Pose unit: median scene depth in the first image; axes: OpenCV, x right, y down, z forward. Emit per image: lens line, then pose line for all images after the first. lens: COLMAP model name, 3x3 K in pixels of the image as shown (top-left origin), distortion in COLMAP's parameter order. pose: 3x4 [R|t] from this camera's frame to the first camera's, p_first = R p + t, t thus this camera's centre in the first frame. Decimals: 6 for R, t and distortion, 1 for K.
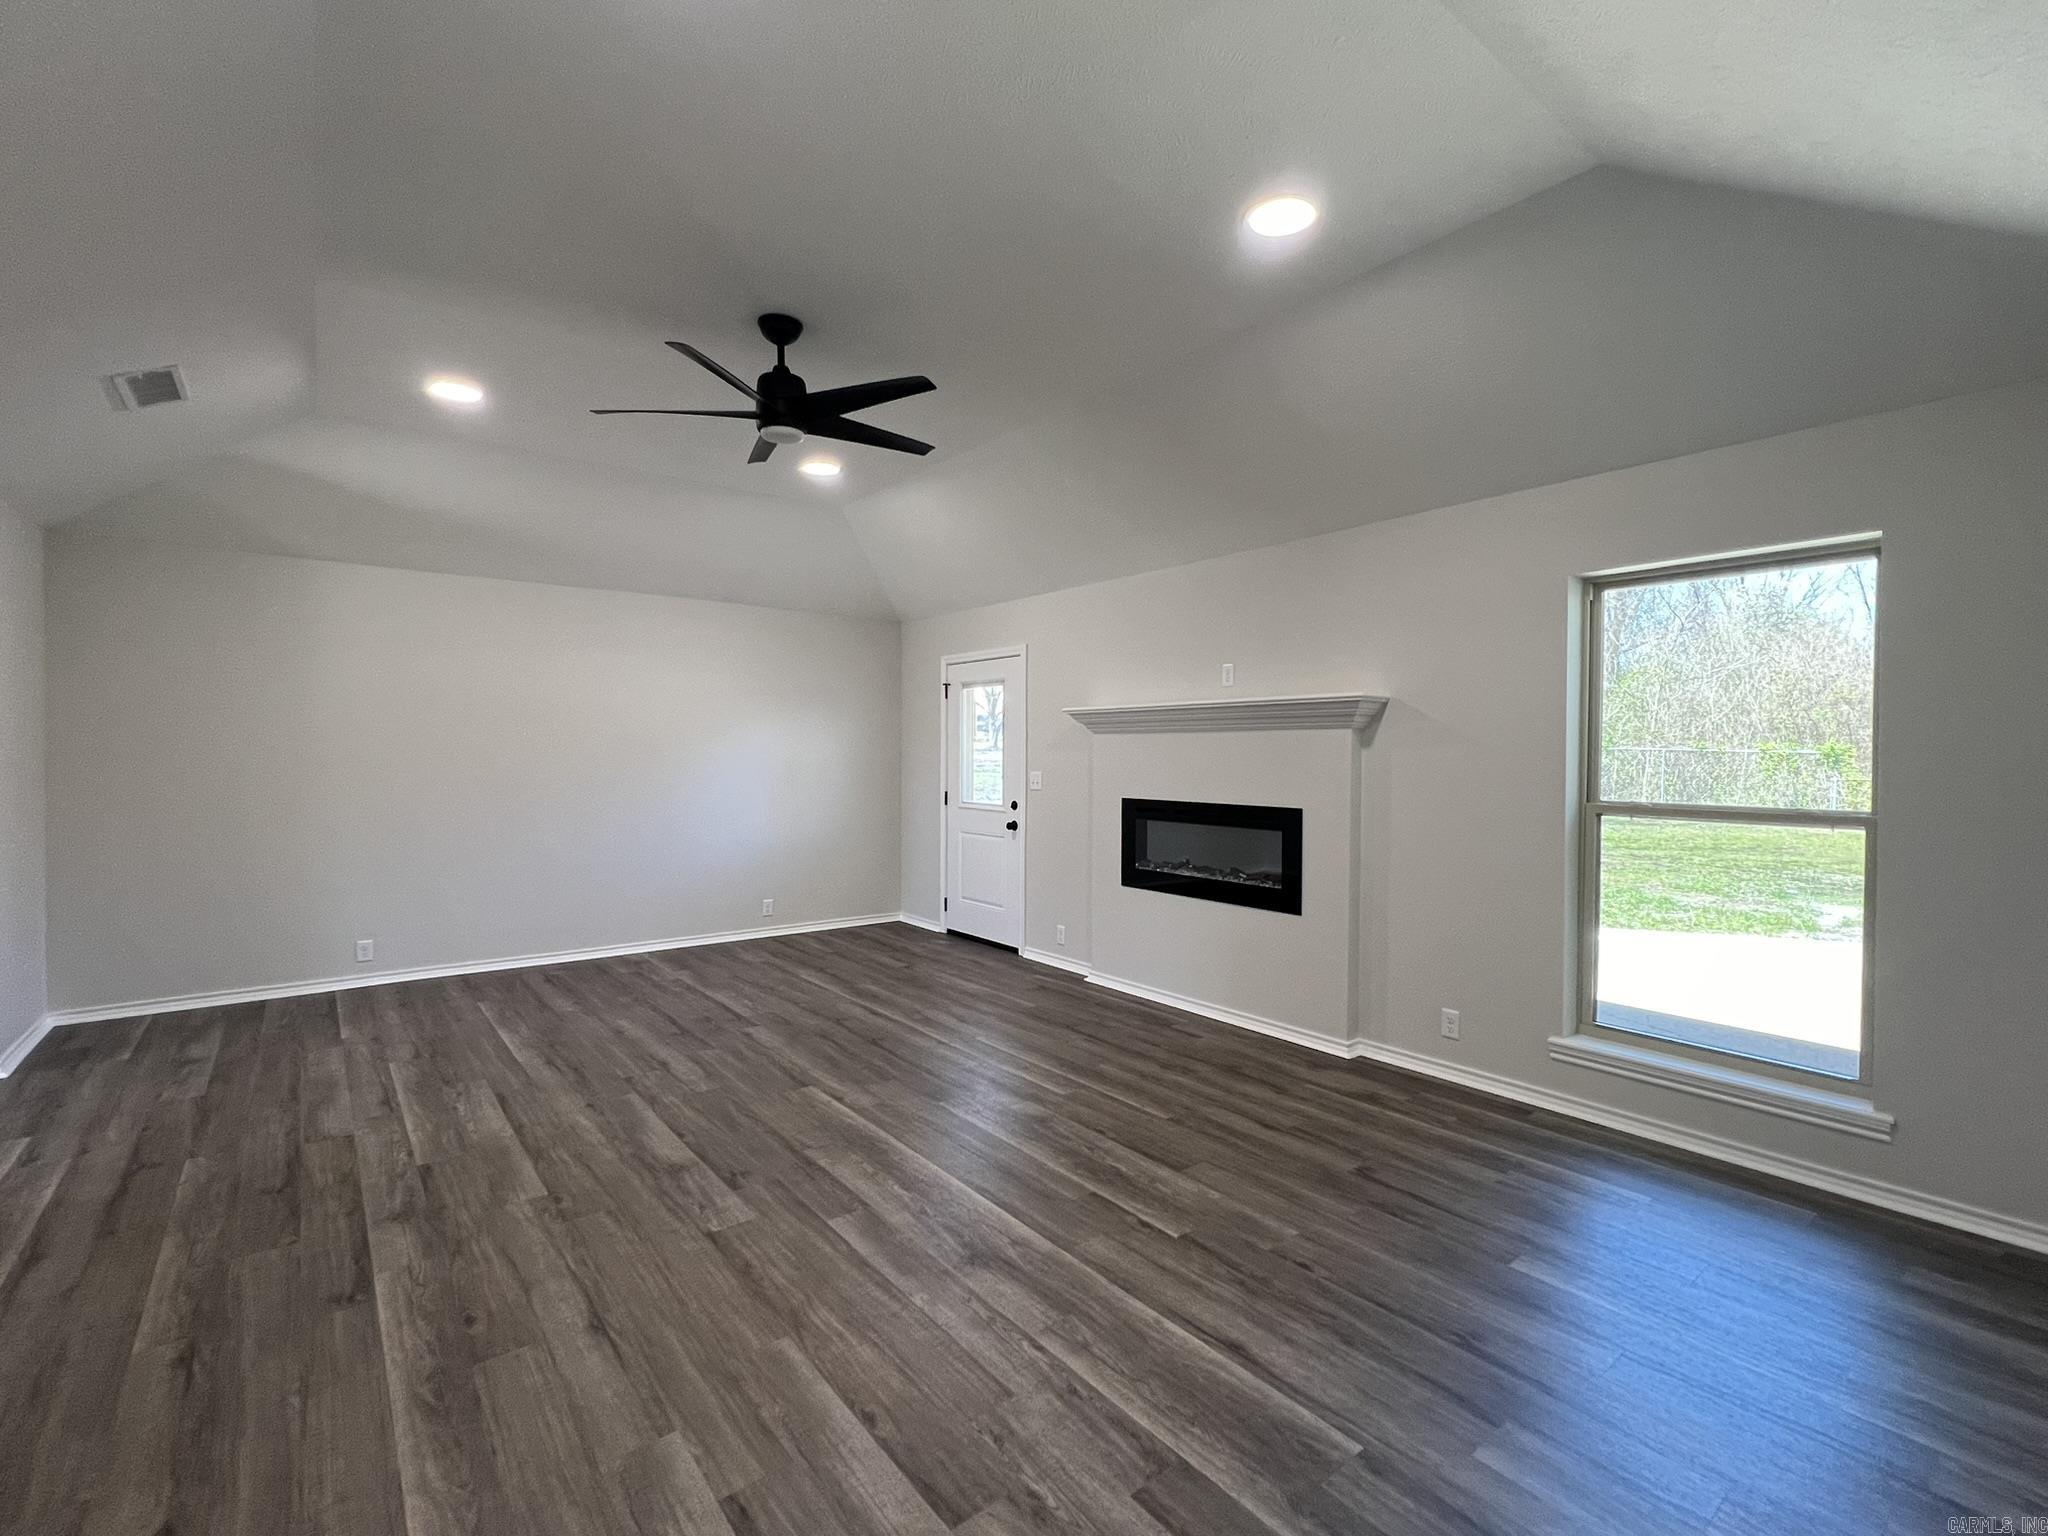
lens RADIAL K [[903.9, 0, 1021.1], [0, 903.9, 767.4], [0, 0, 1]] dist [-0.005524, 0.000467]
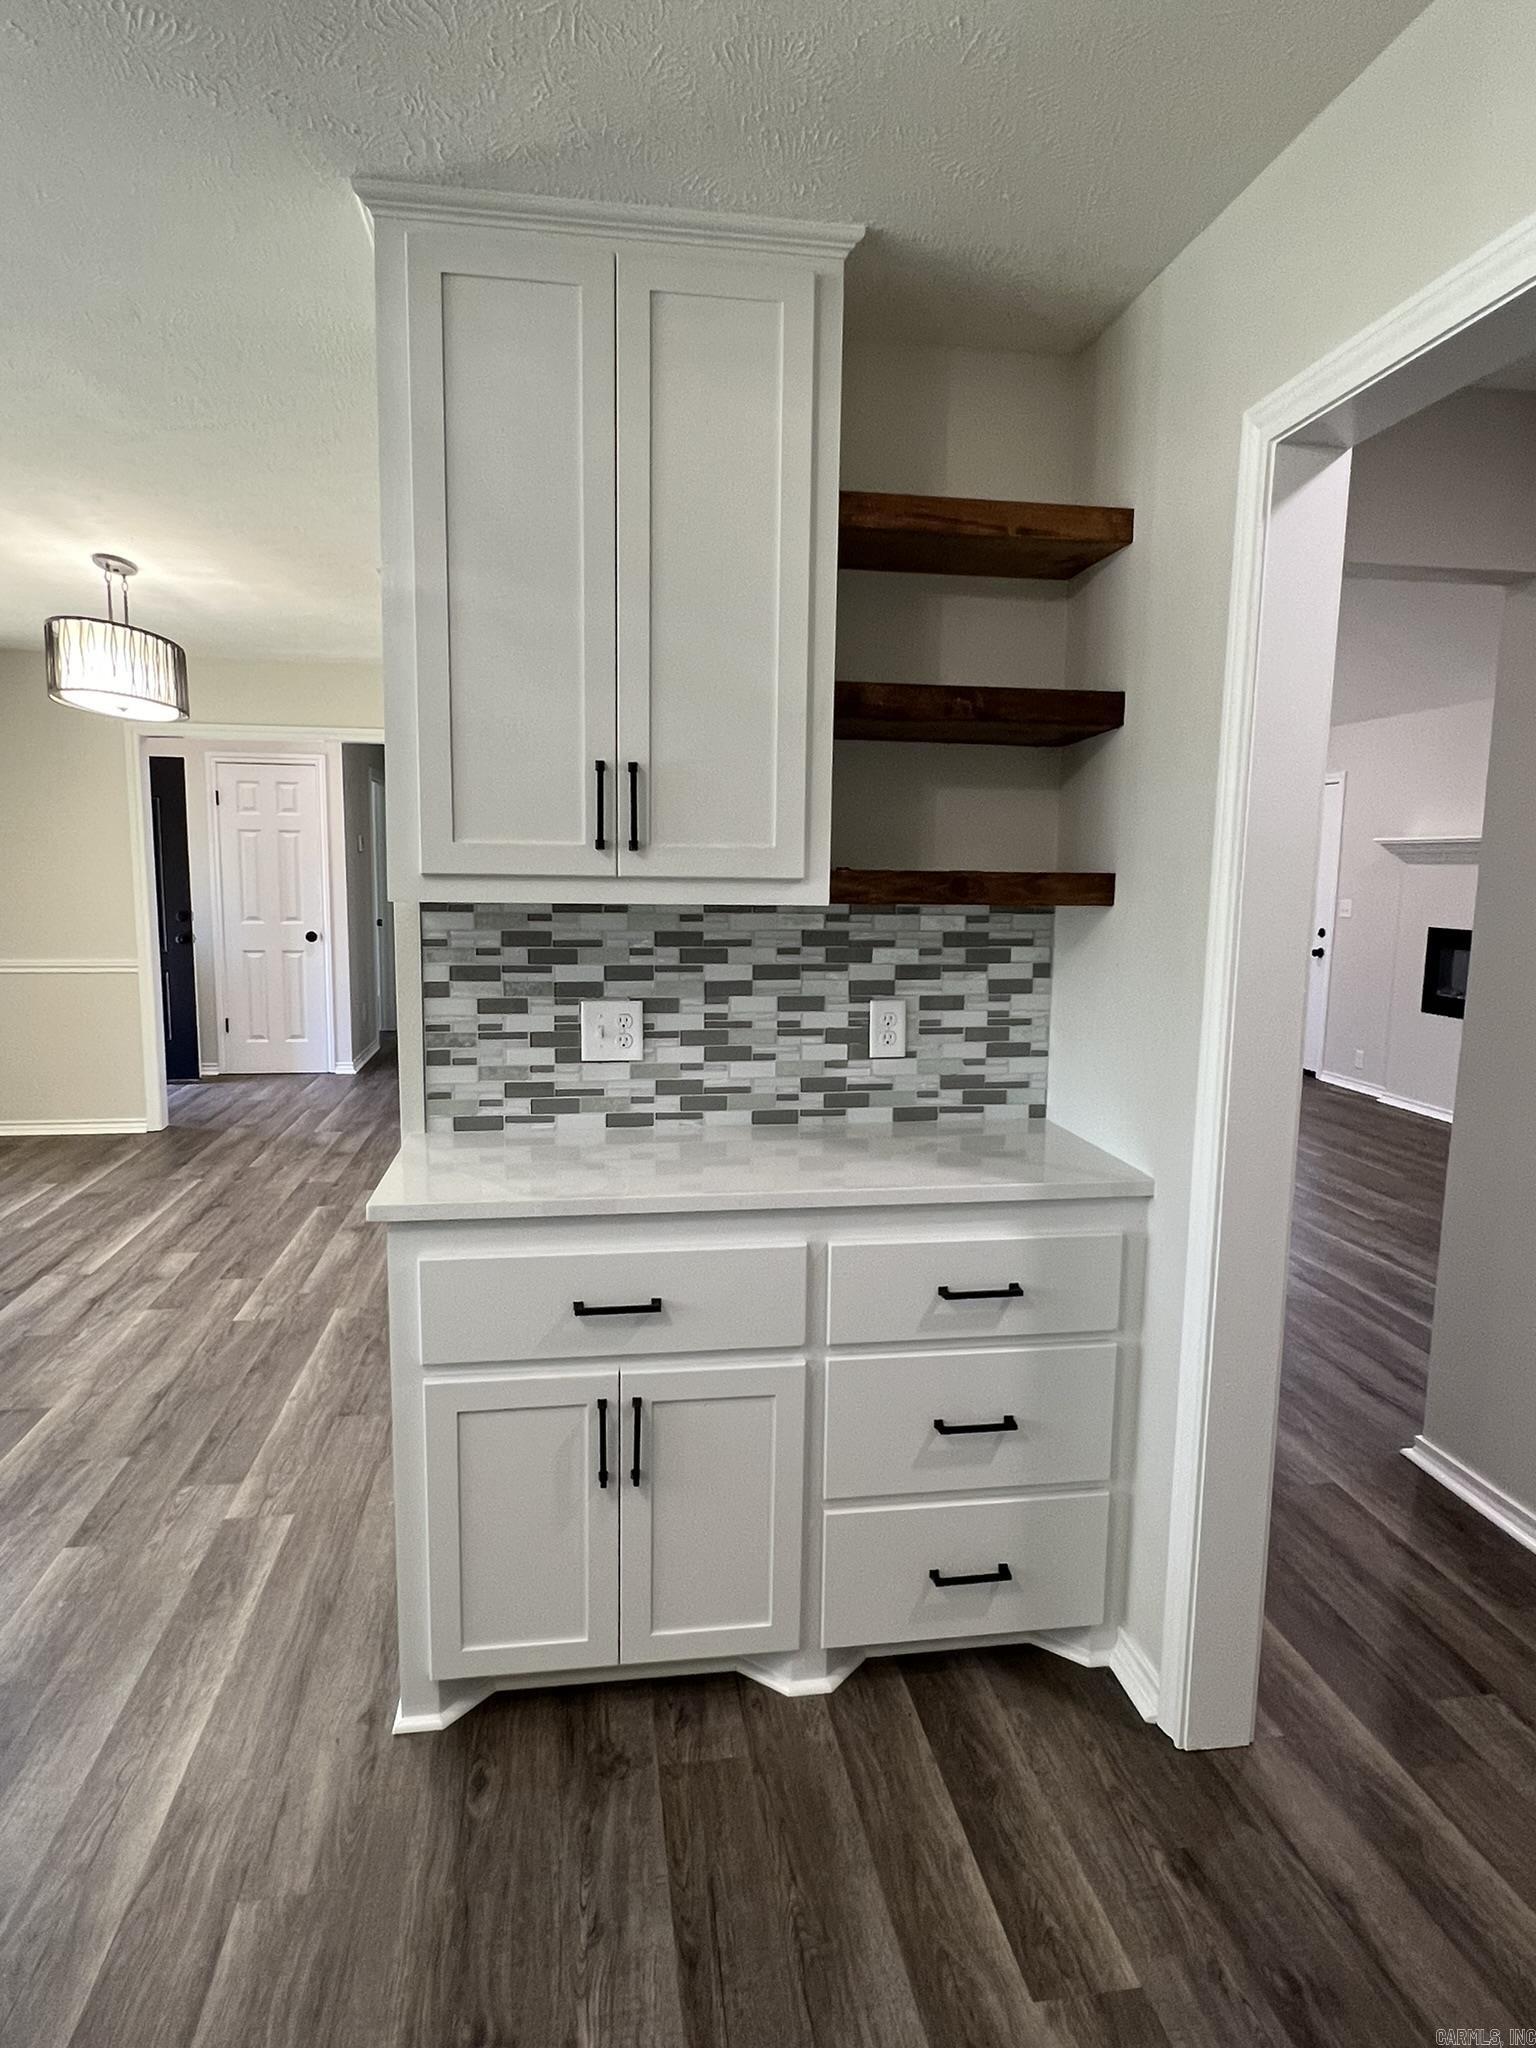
lens RADIAL K [[1154.7, 0, 749.3], [0, 1154.7, 1022.4], [0, 0, 1]] dist [-0.006916, -0.000043]
pose [[0.866754, 0.079169, -0.492413, 0.092159], [-0.025223, 0.993015, 0.115257, 0.010209], [0.498098, -0.087479, 0.862697, -0.511825]]
